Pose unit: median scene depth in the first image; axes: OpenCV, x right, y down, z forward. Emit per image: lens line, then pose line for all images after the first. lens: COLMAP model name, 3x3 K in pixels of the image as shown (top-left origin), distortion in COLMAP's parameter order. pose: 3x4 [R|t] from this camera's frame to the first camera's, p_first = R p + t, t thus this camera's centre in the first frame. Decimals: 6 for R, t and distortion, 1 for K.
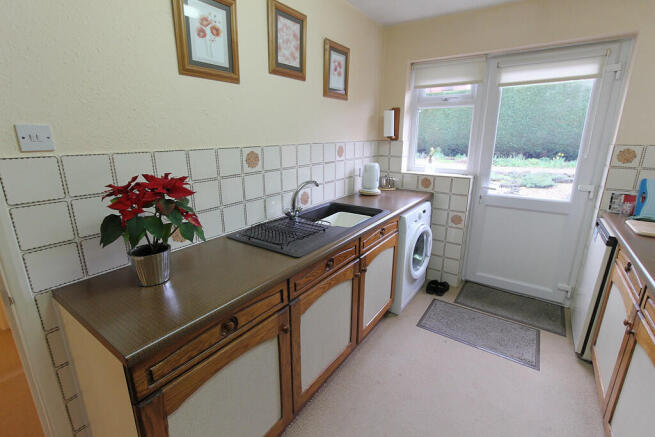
lens RADIAL K [[301.8, 0, 326.9], [0, 301.8, 213.8], [0, 0, 1]] dist [0.001917, 0.000017]
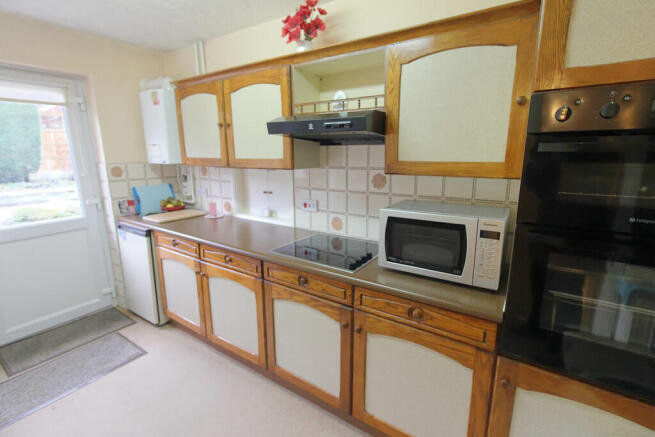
lens RADIAL K [[301.8, 0, 326.7], [0, 301.8, 217.3], [0, 0, 1]] dist [0.001917, 0.000017]
pose [[-0.020482, -0.209562, 0.977581, -0.303070], [0.264468, 0.941821, 0.207438, -0.034748], [-0.964177, 0.262787, 0.036132, 0.124179]]
